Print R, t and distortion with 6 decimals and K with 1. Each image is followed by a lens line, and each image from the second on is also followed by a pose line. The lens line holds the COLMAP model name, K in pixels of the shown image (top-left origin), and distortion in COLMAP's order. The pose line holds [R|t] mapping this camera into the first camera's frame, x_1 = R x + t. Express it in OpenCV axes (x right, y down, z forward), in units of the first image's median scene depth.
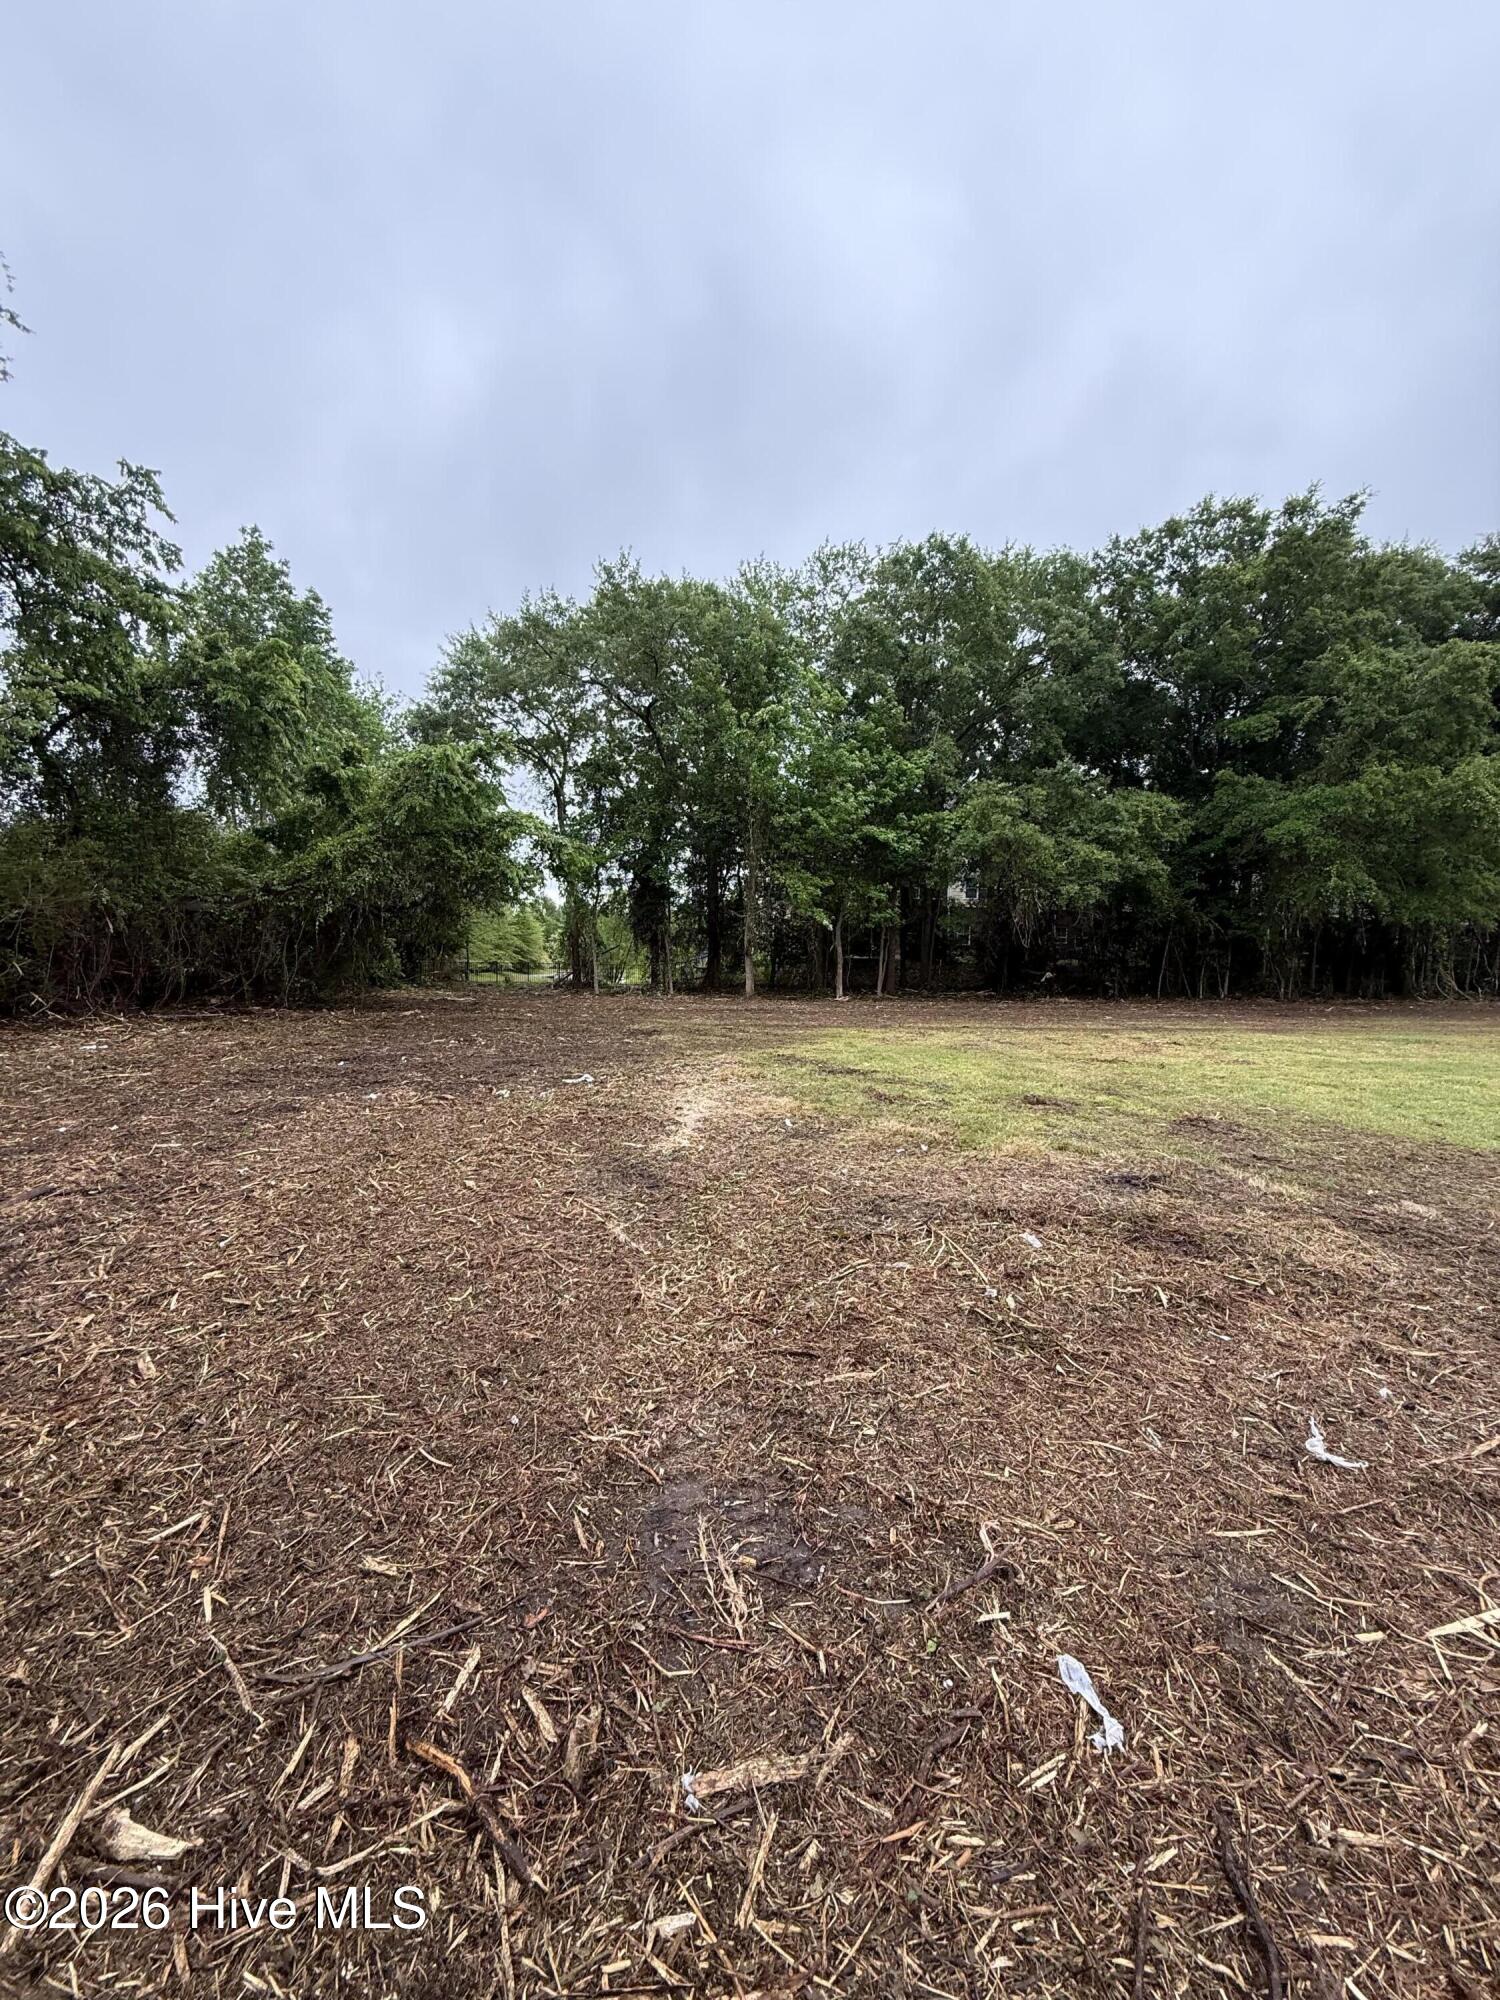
lens RADIAL K [[790.0, 0, 750.0], [0, 790.0, 1000.0], [0, 0, 1]] dist [-0.001671, -0.000119]
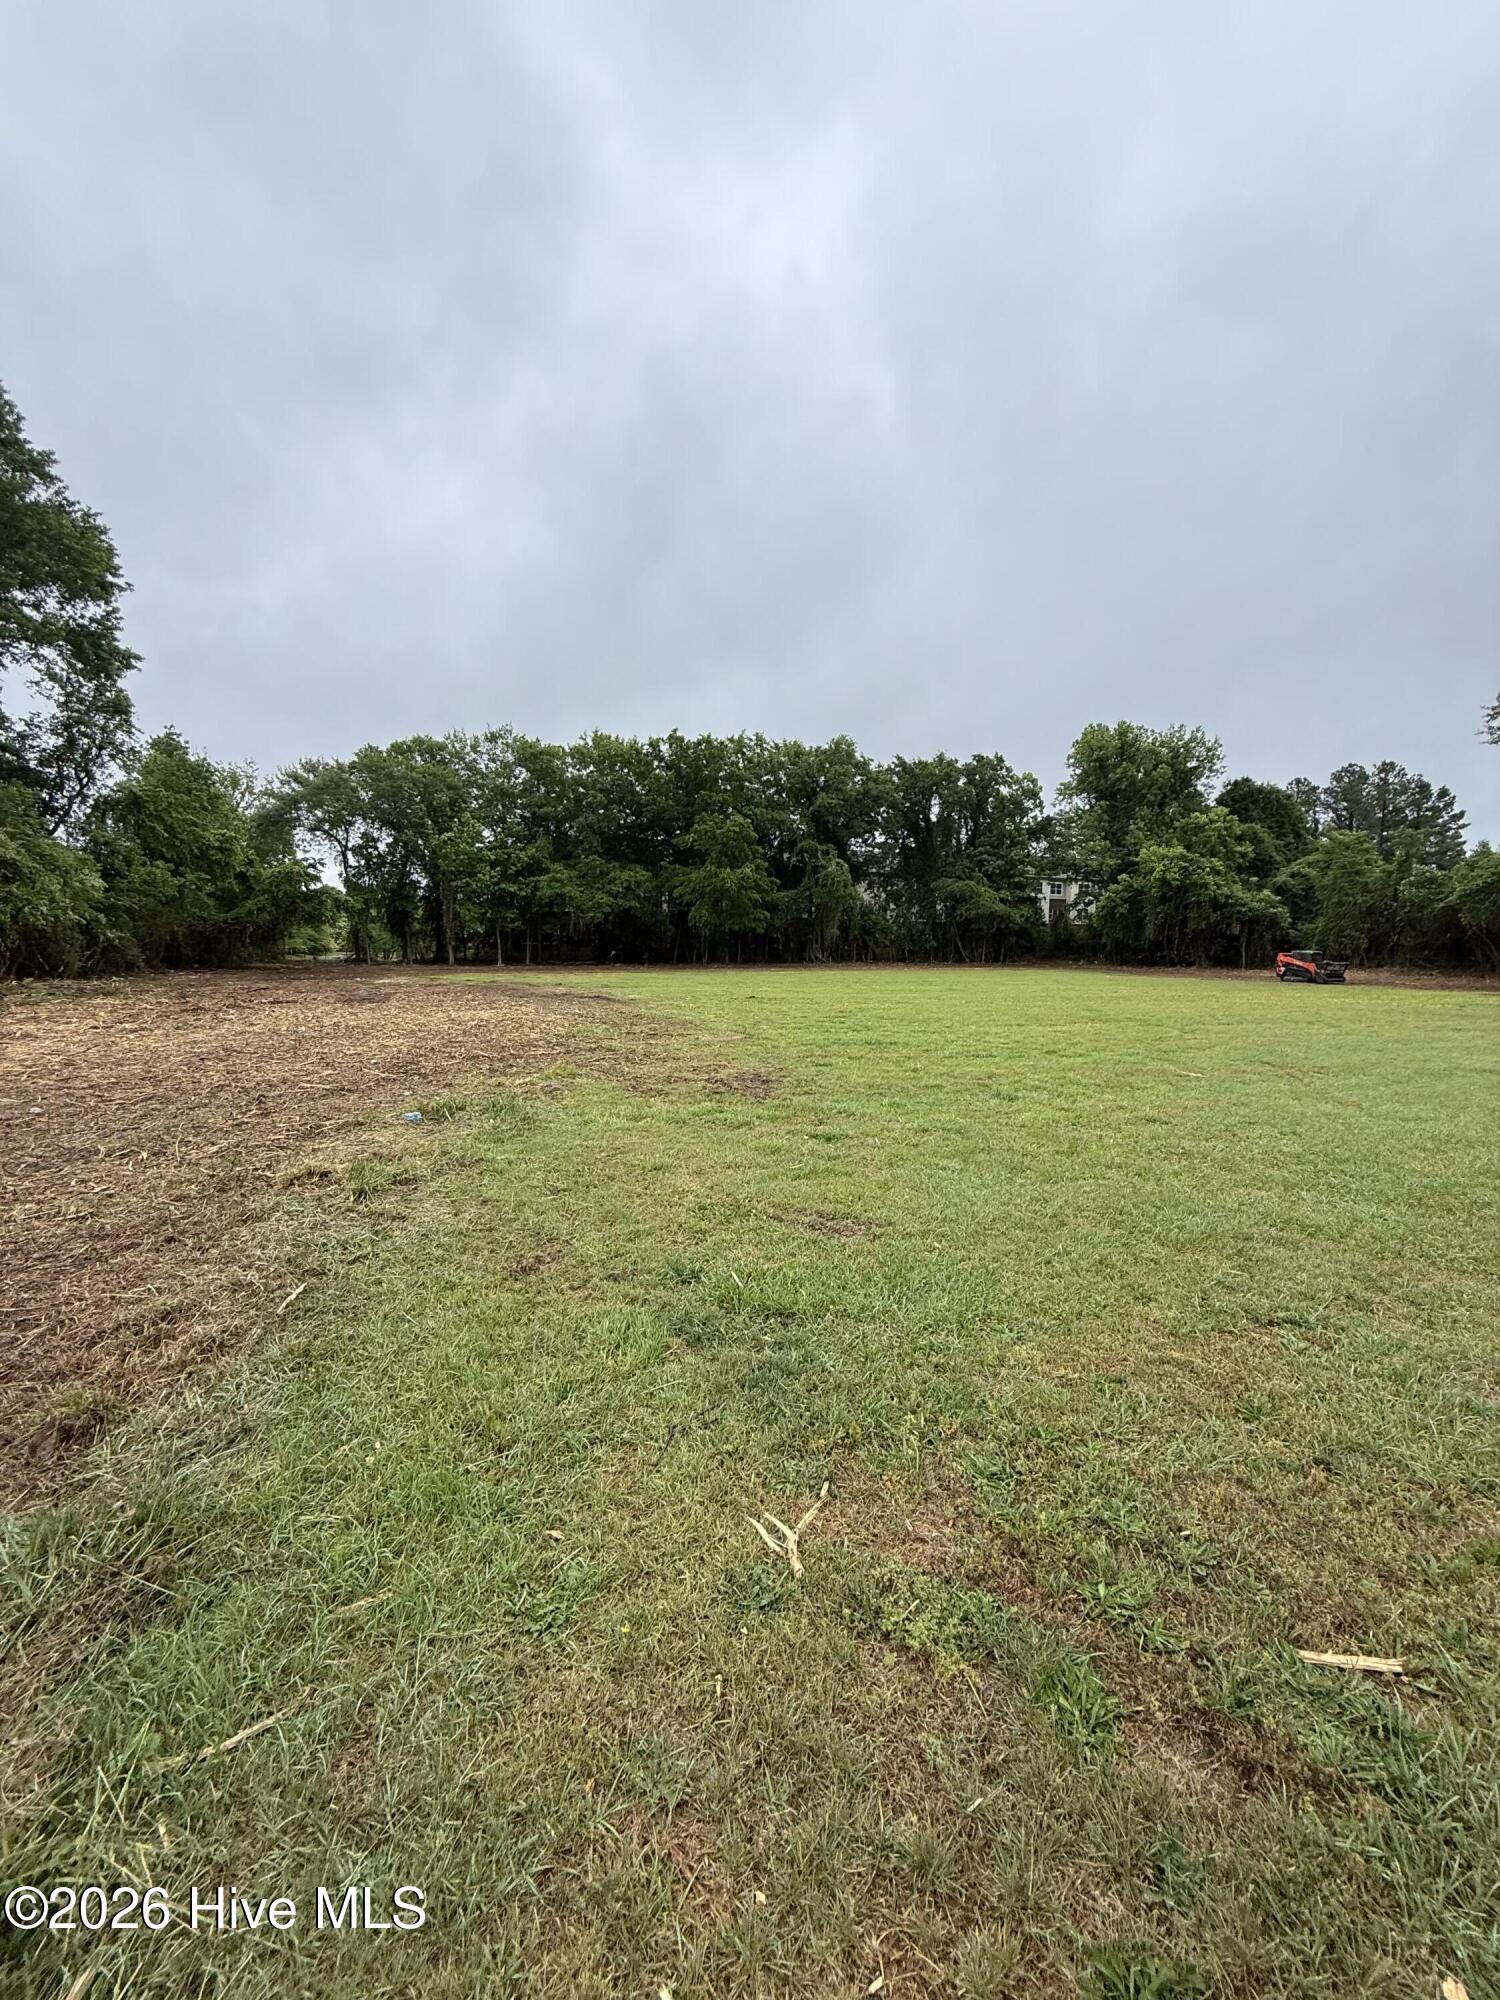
lens RADIAL K [[790.0, 0, 750.0], [0, 790.0, 1000.0], [0, 0, 1]] dist [-0.001671, -0.000119]
pose [[0.971592, -0.022157, 0.235622, 0.249596], [0.016469, 0.999524, 0.026082, 0.042959], [-0.236088, -0.021461, 0.971495, -1.074473]]
